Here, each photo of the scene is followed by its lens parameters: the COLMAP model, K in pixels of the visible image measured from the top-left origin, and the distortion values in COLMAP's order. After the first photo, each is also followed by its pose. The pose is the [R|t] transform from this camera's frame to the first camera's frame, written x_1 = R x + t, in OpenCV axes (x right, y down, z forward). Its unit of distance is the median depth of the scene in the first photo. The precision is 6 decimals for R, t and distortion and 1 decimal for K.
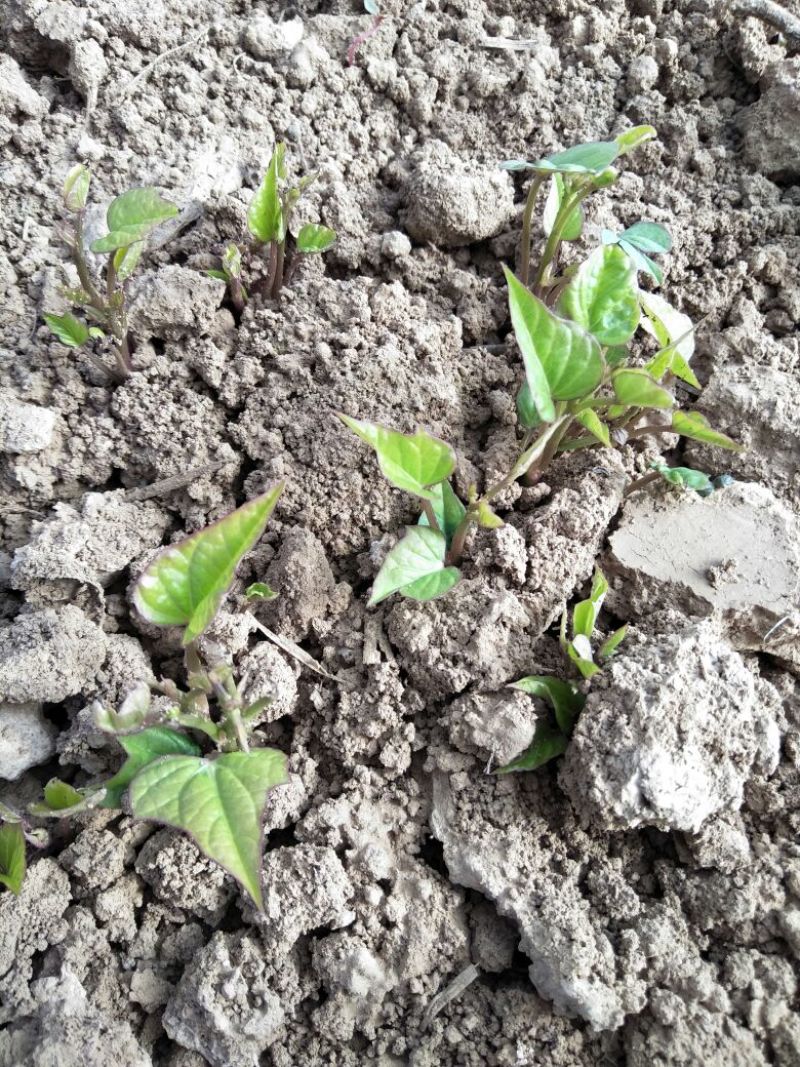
lens RADIAL K [[849.1, 0, 400.0], [0, 849.1, 533.5], [0, 0, 1]] dist [0.037905, -0.101916]
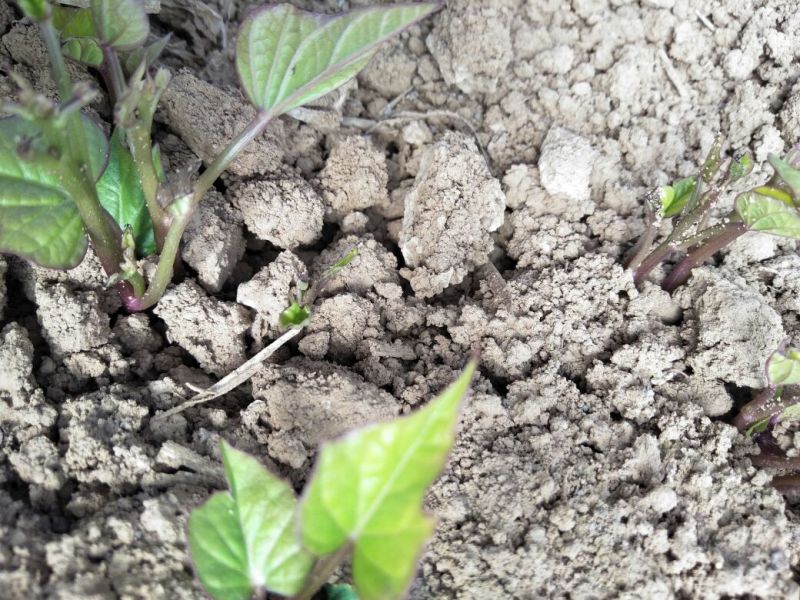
lens RADIAL K [[636.6, 0, 400.0], [0, 636.6, 300.0], [0, 0, 1]] dist [0.037905, -0.101916]
pose [[-0.212827, 0.803770, -0.555571, 0.102641], [-0.954028, -0.048136, 0.295826, -0.158813], [0.211033, 0.592990, 0.777064, 0.483665]]
